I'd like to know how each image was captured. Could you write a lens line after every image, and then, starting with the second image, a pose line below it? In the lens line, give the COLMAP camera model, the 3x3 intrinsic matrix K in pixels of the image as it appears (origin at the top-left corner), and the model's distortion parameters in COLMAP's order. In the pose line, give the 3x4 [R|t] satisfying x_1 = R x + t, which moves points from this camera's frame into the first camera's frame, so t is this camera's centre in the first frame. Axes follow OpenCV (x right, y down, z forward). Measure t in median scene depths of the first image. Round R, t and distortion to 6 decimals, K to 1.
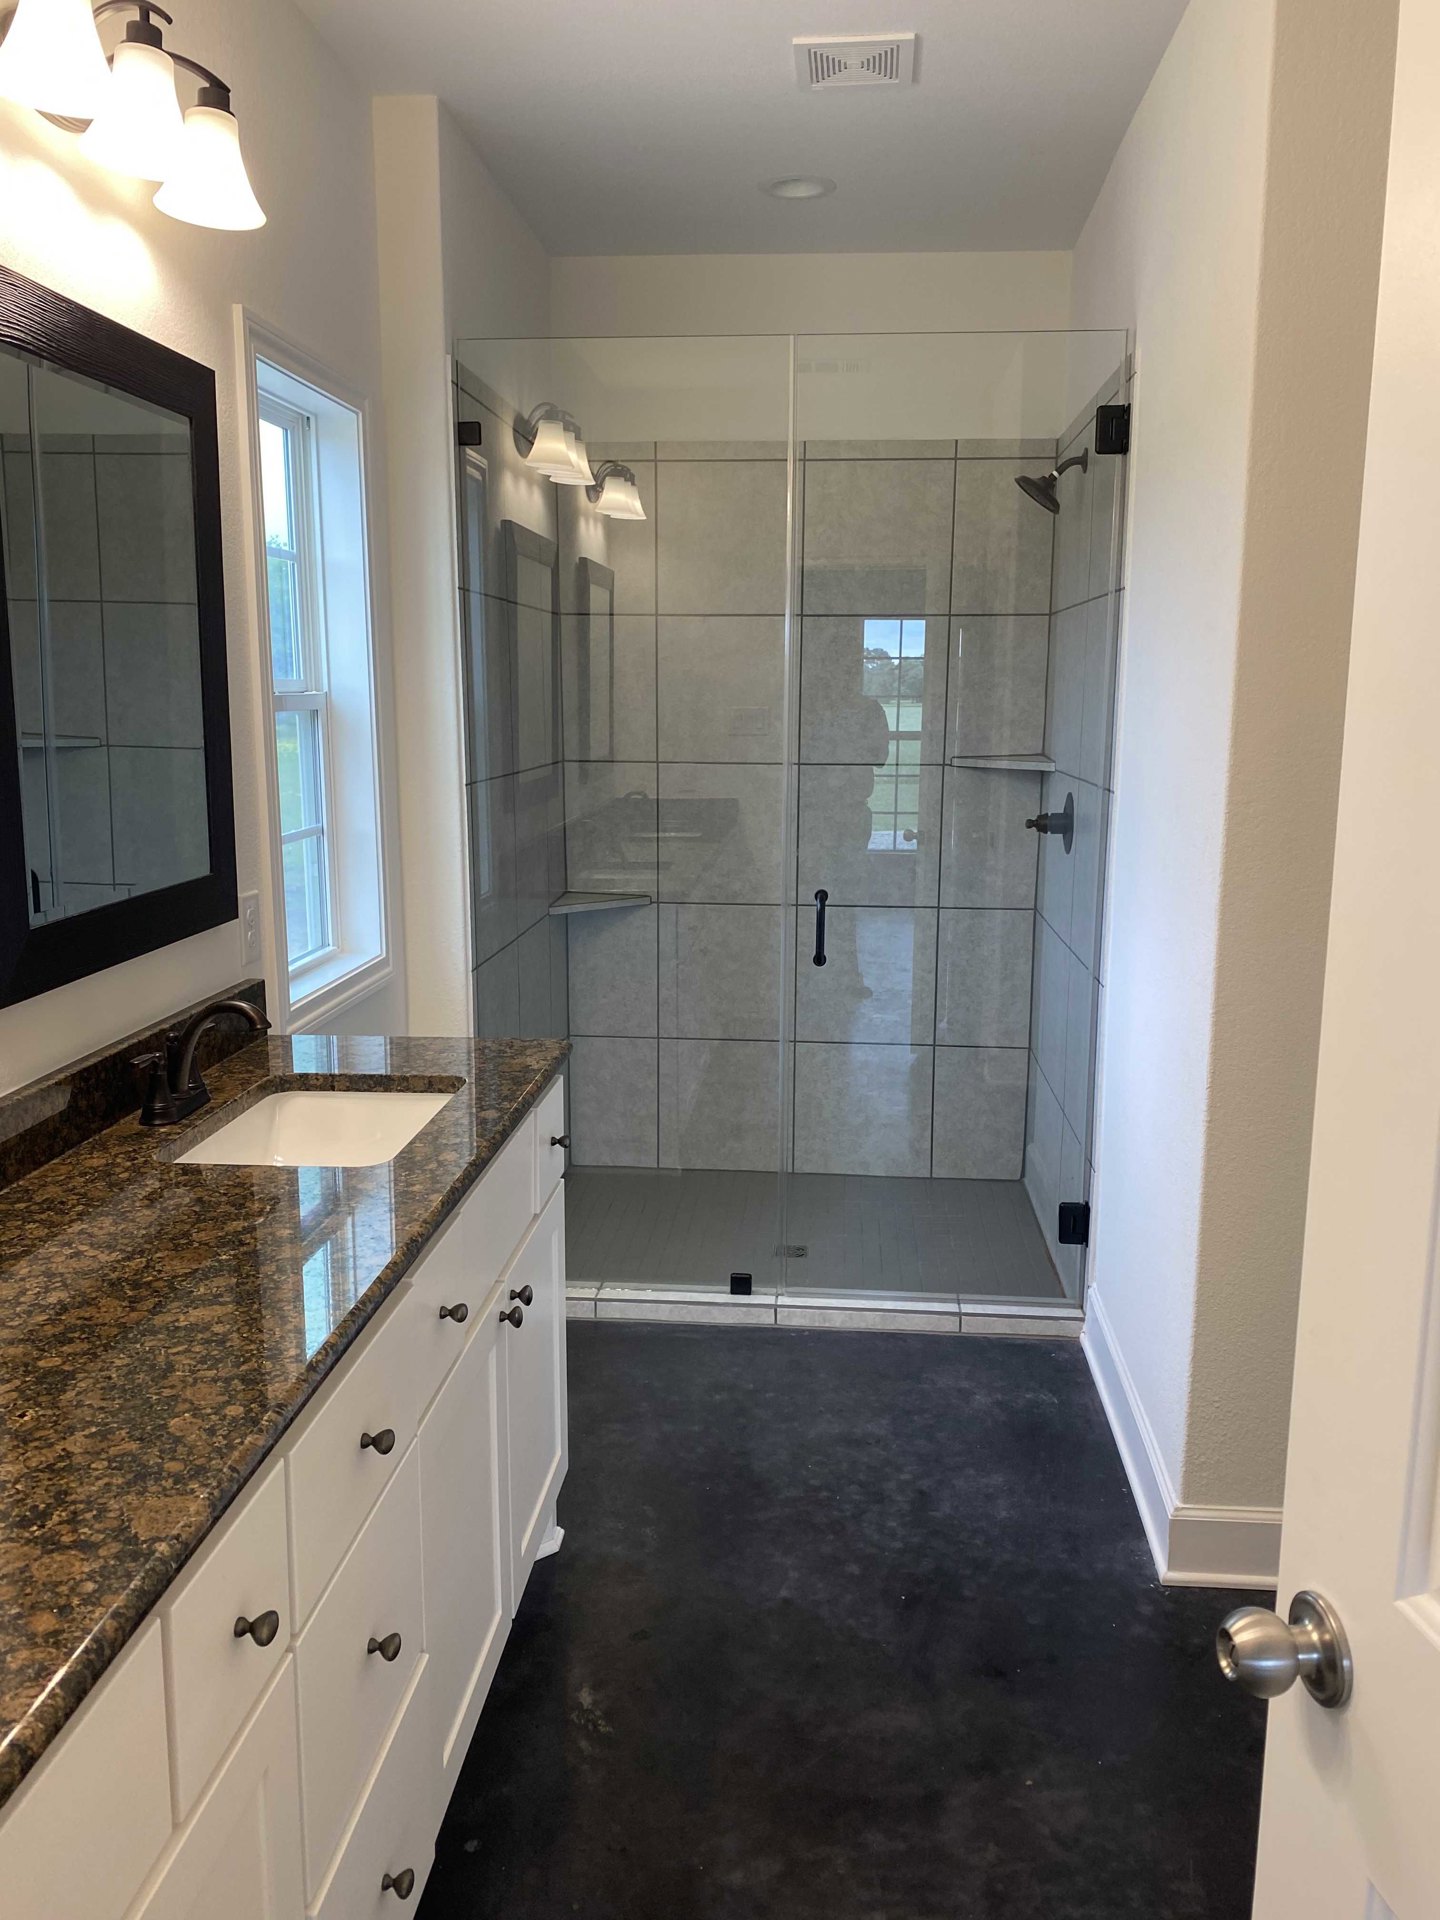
lens RADIAL K [[1515.5, 0, 719.7], [0, 1515.5, 940.4], [0, 0, 1]] dist [0.044515, -0.006789]
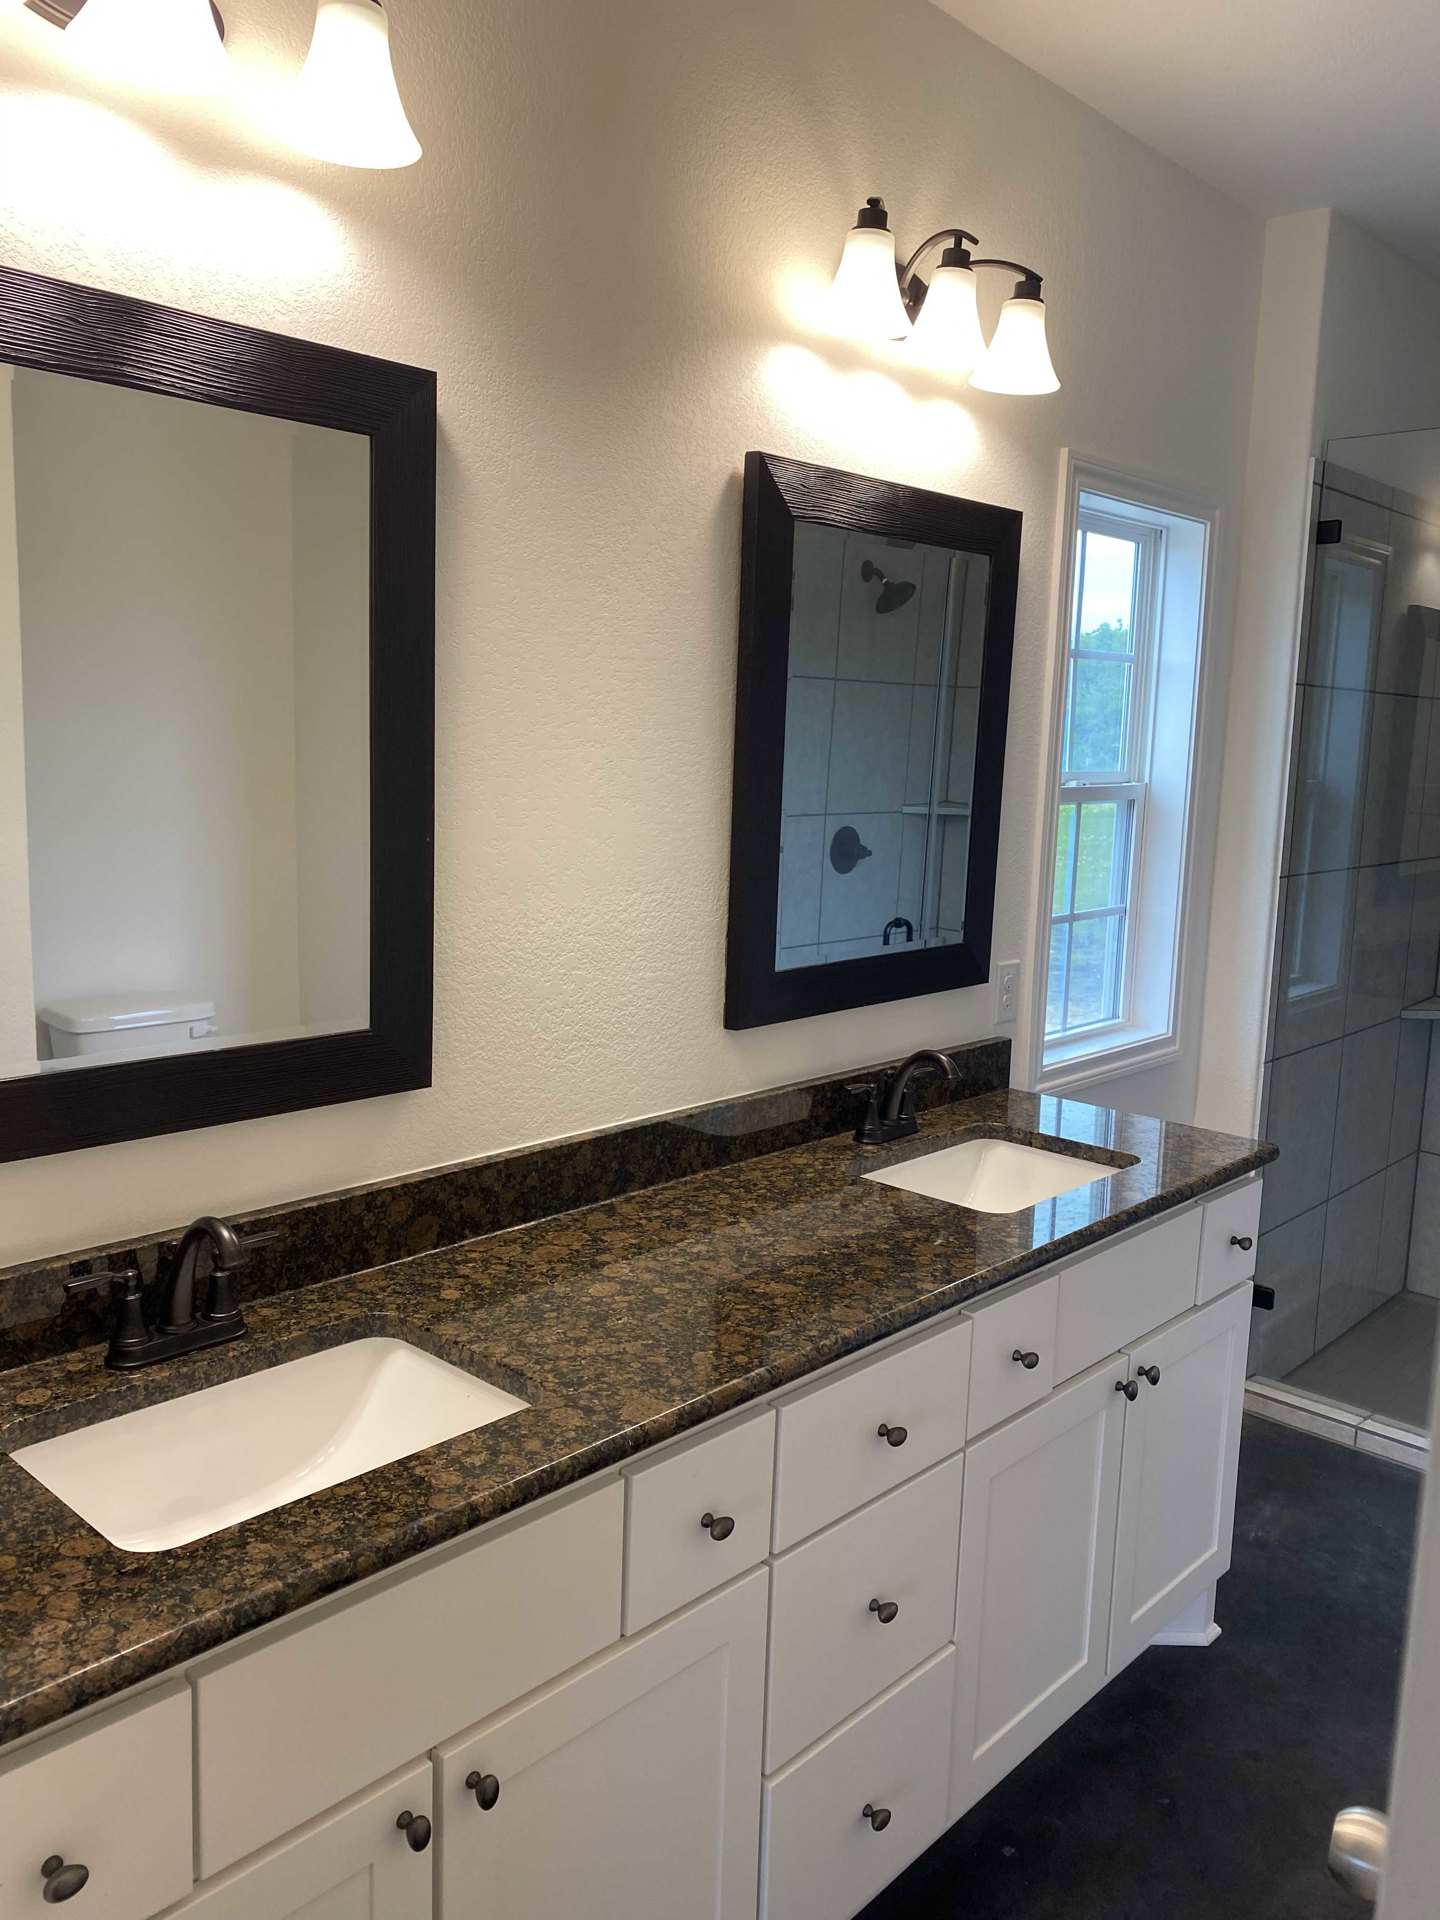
lens RADIAL K [[1502.9, 0, 720.0], [0, 1502.9, 960.0], [0, 0, 1]] dist [0.140436, -0.193301]
pose [[0.788464, 0.117994, -0.603657, 0.247607], [-0.132988, 0.990916, 0.019987, -0.032212], [0.600532, 0.064520, 0.796993, -0.038064]]
